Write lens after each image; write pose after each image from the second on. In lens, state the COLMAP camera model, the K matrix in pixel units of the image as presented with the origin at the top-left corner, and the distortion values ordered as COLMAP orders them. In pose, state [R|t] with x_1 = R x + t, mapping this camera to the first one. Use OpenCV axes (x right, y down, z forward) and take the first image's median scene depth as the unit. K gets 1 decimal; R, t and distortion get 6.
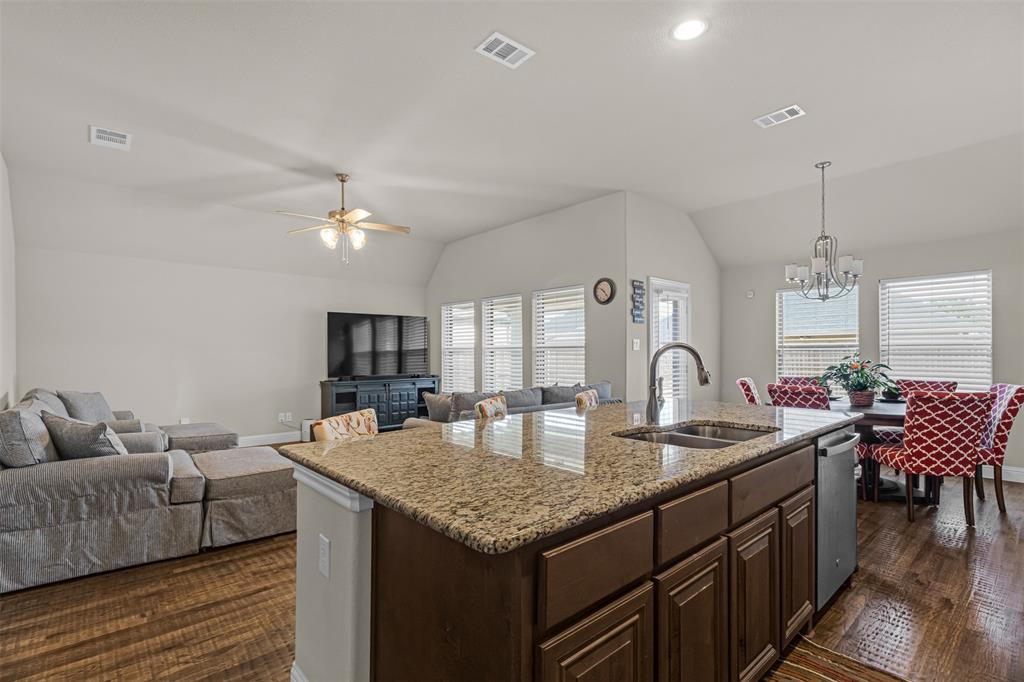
lens RADIAL K [[479.9, 0, 515.7], [0, 479.9, 348.0], [0, 0, 1]] dist [0.000600, 0.000330]
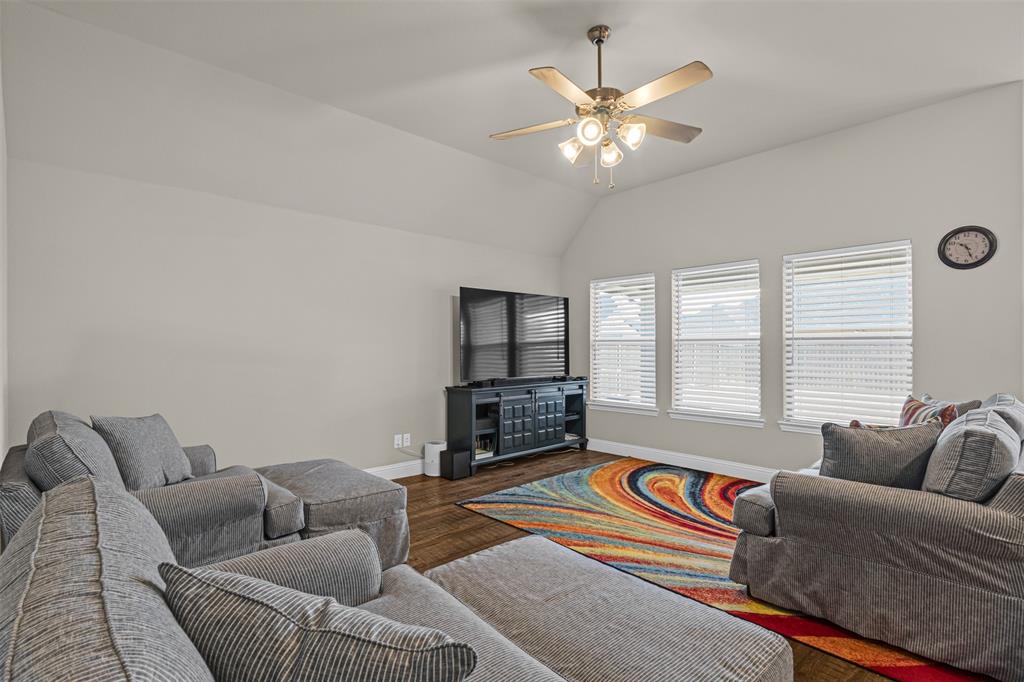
lens RADIAL K [[479.9, 0, 509.1], [0, 479.9, 339.6], [0, 0, 1]] dist [0.000600, 0.000330]
pose [[0.999693, 0.004914, 0.024279, -0.361080], [-0.004735, 0.999961, -0.007442, 0.006928], [-0.024315, 0.007325, 0.999678, 0.331143]]
